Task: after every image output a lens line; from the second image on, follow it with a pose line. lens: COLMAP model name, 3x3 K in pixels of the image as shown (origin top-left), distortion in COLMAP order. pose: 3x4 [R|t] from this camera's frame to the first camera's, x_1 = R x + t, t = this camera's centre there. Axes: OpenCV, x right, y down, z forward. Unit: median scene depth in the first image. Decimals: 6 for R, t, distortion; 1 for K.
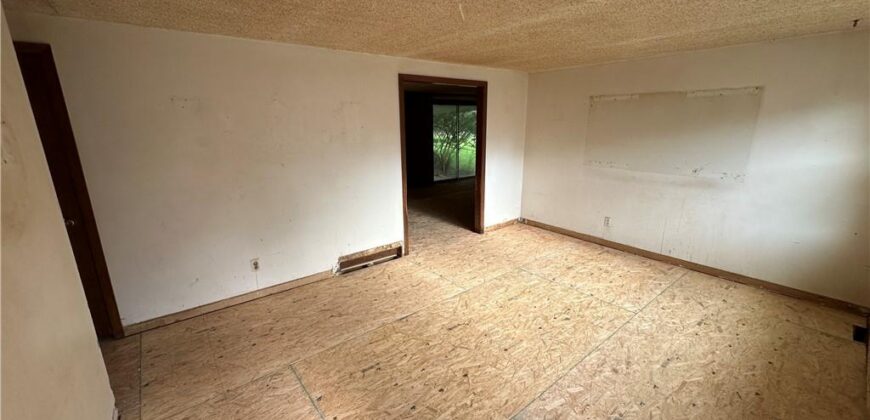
lens RADIAL K [[346.5, 0, 433.6], [0, 346.5, 210.4], [0, 0, 1]] dist [-0.000388, 0.000141]
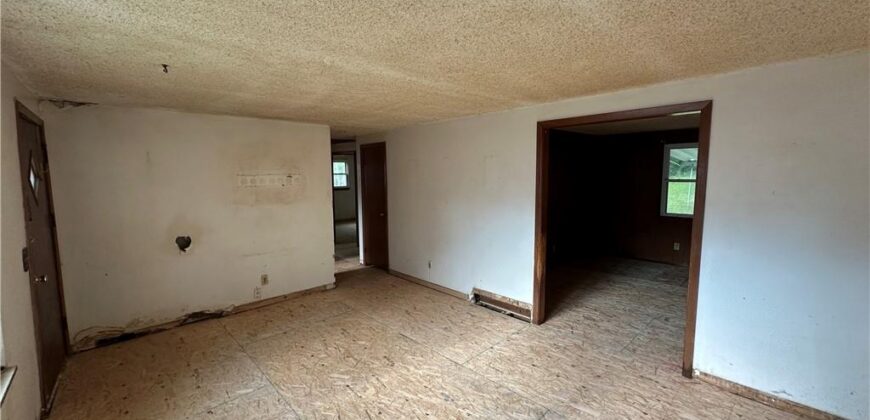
lens RADIAL K [[346.5, 0, 433.6], [0, 346.5, 208.4], [0, 0, 1]] dist [-0.000388, 0.000141]
pose [[0.089310, 0.110169, -0.989892, 0.772643], [-0.241960, 0.966491, 0.085734, -0.172728], [0.966167, 0.231857, 0.112974, 0.644233]]
